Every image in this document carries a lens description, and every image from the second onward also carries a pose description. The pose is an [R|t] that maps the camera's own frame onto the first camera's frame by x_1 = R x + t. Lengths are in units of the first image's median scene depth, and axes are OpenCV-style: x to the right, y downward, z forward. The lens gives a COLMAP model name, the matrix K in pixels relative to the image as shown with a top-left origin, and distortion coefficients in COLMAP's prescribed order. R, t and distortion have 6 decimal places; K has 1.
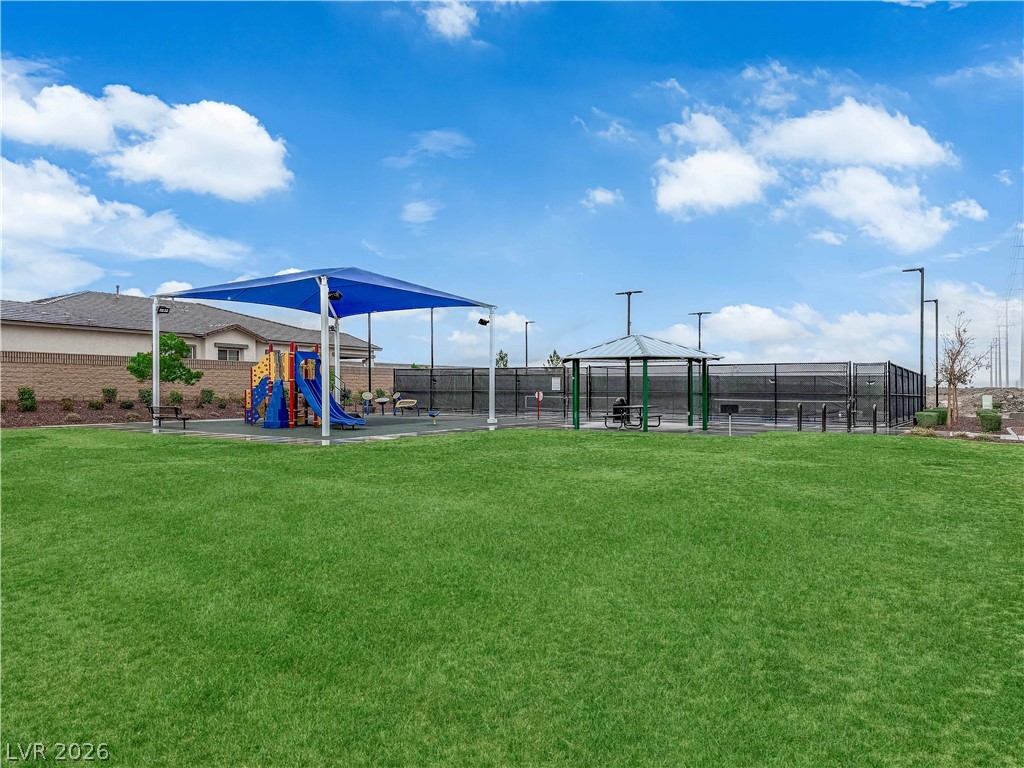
lens RADIAL K [[725.0, 0, 512.0], [0, 725.0, 384.0], [0, 0, 1]] dist [0.000364, 0.000135]
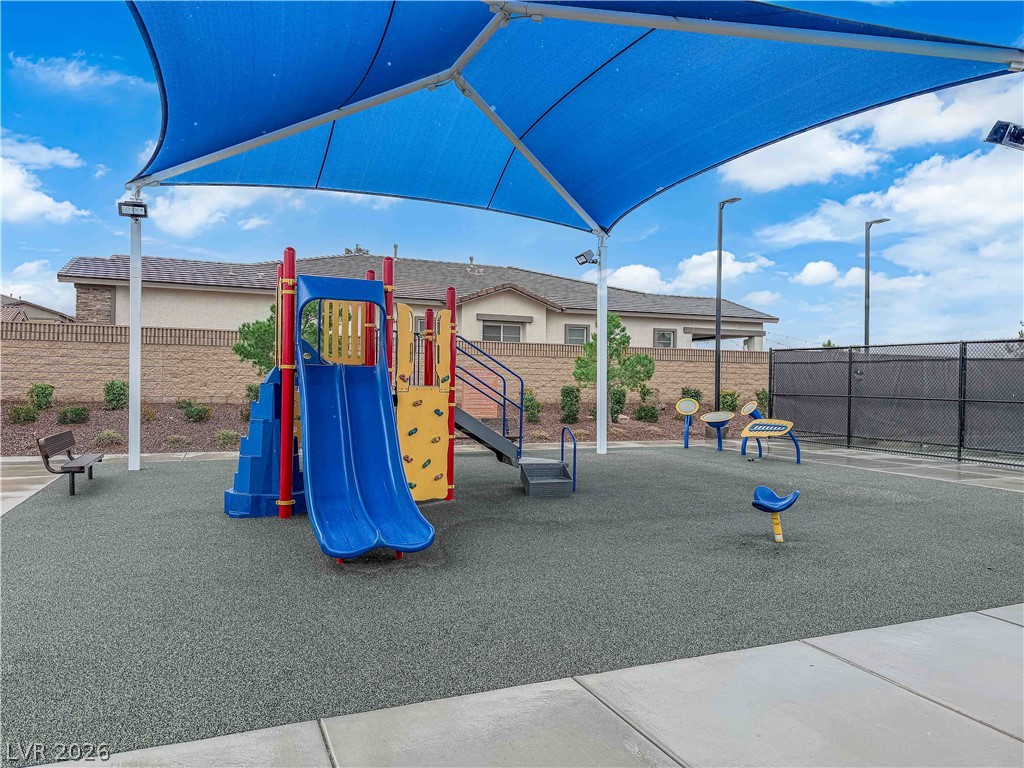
lens RADIAL K [[725.0, 0, 512.0], [0, 725.0, 384.0], [0, 0, 1]] dist [0.000364, 0.000135]
pose [[0.821881, 0.010218, -0.569567, -0.024297], [-0.008574, 0.999948, 0.005566, 0.000094], [0.569594, 0.000308, 0.821926, 0.427247]]
